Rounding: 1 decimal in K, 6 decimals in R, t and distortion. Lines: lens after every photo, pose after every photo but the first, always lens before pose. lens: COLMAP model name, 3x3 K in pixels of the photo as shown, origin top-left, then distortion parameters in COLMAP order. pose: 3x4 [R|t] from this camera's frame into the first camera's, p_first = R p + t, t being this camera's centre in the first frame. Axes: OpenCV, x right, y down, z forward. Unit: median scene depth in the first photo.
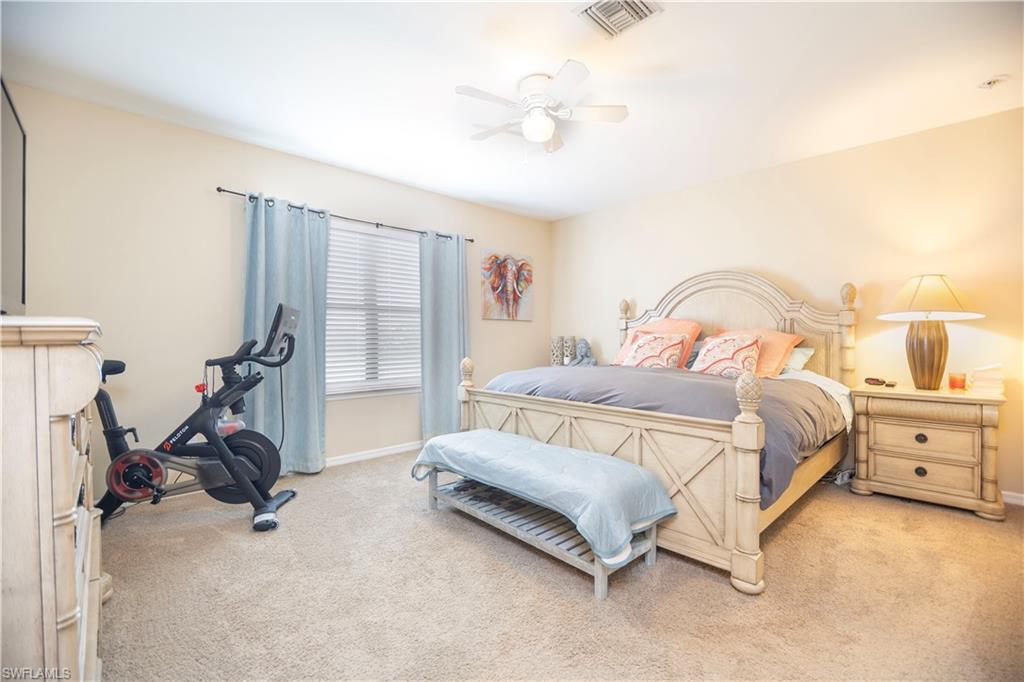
lens RADIAL K [[439.9, 0, 513.6], [0, 439.9, 337.4], [0, 0, 1]] dist [-0.021212, -0.000306]
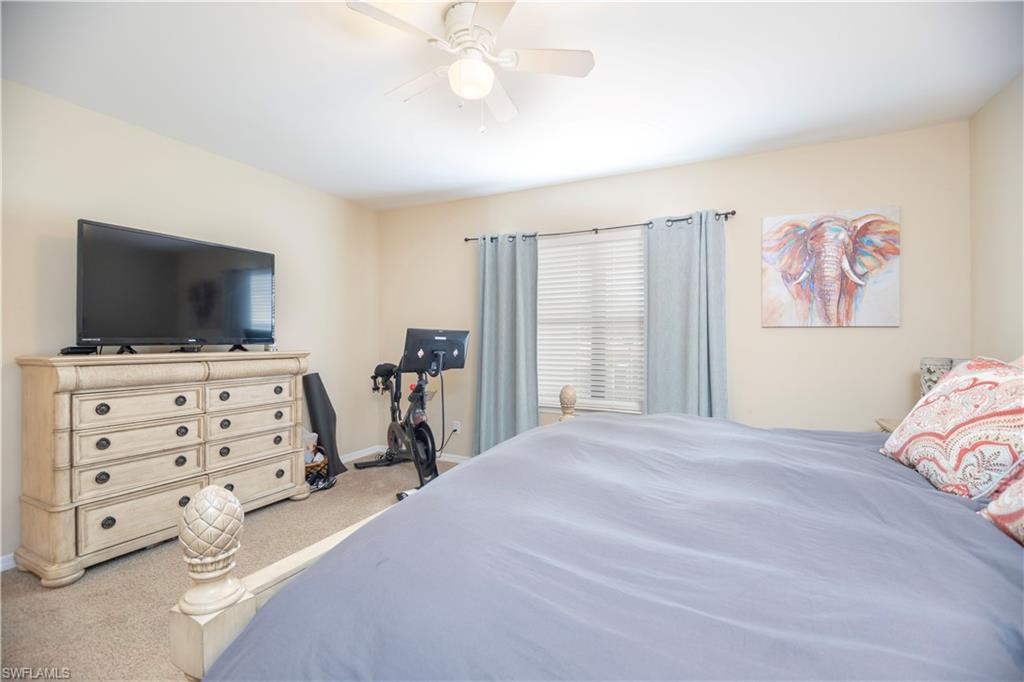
lens RADIAL K [[439.9, 0, 513.6], [0, 439.9, 337.4], [0, 0, 1]] dist [-0.021212, -0.000306]
pose [[0.331014, -0.000112, -0.943626, 0.395758], [-0.003774, 0.999992, -0.001442, -0.024171], [0.943618, 0.004038, 0.331011, 0.423956]]
